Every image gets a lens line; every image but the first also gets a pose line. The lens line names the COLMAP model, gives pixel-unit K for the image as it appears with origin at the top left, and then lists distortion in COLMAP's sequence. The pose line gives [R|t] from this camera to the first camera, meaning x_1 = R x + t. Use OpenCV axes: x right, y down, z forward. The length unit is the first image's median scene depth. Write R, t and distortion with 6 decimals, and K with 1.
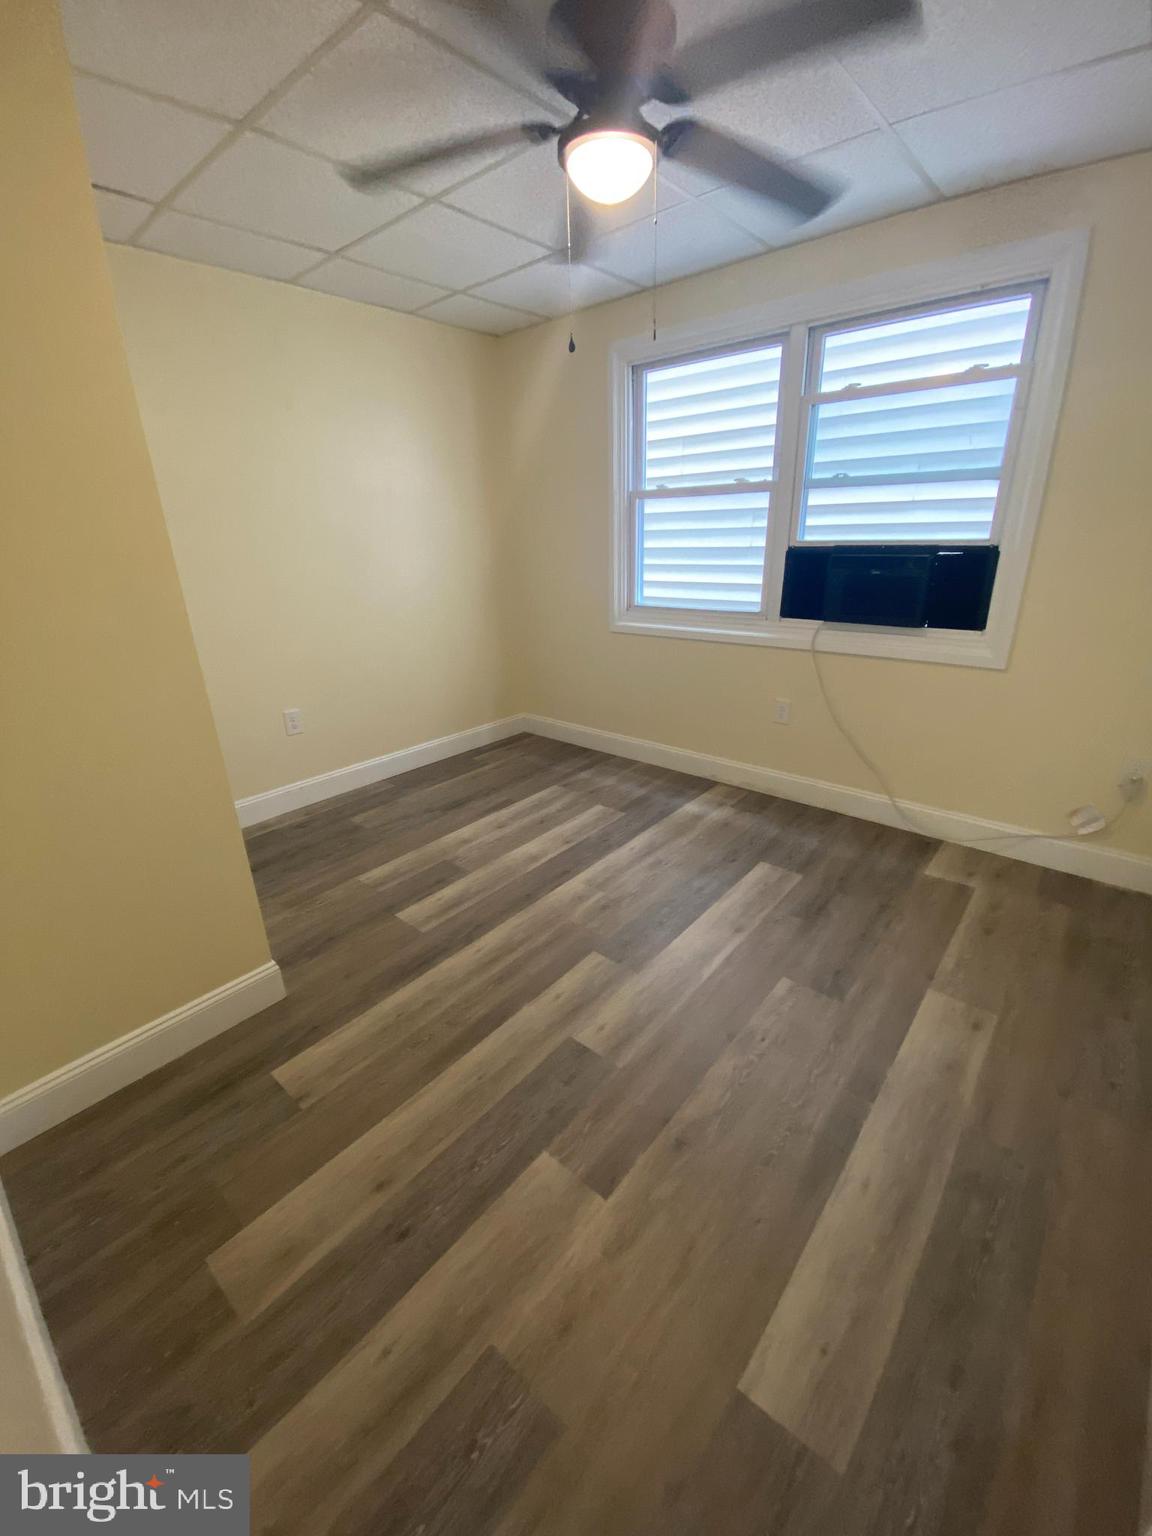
lens RADIAL K [[630.0, 0, 585.5], [0, 630.0, 758.2], [0, 0, 1]] dist [-0.024015, -0.006495]
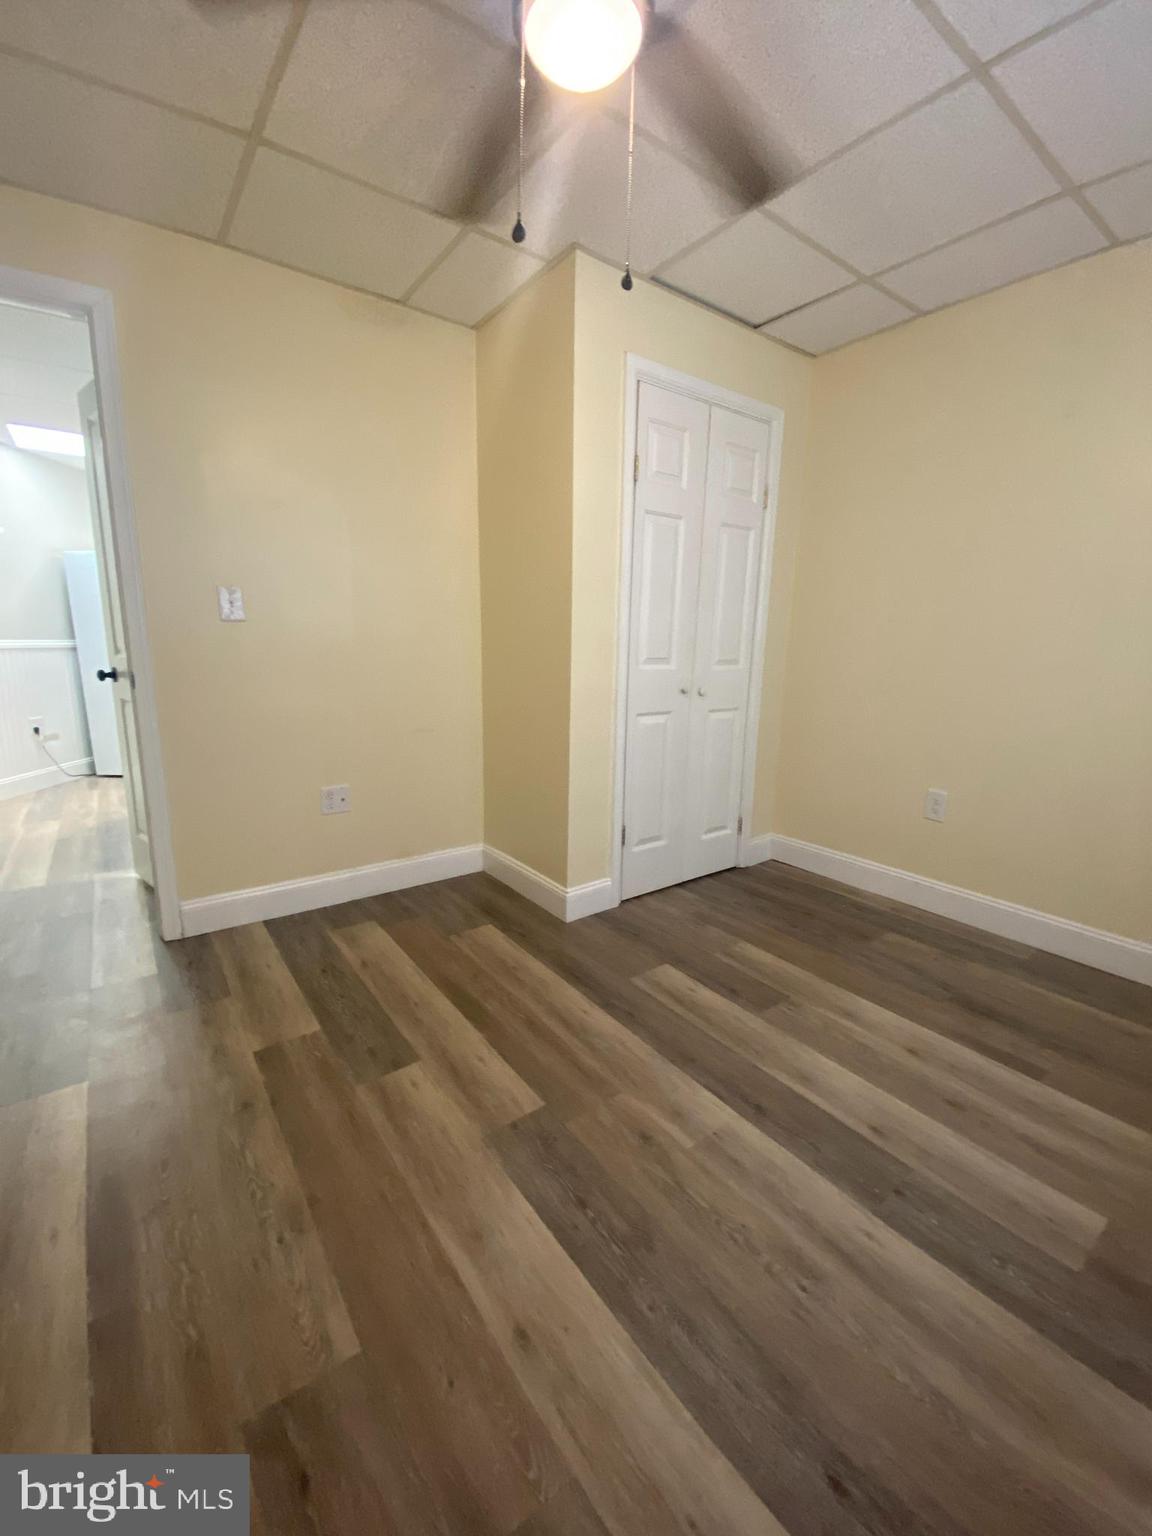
lens RADIAL K [[630.0, 0, 585.2], [0, 630.0, 765.3], [0, 0, 1]] dist [-0.024015, -0.006495]
pose [[-0.235619, 0.218198, -0.947034, 0.560023], [-0.349660, 0.890179, 0.292093, -0.250643], [0.906764, 0.399963, -0.133448, 0.911353]]
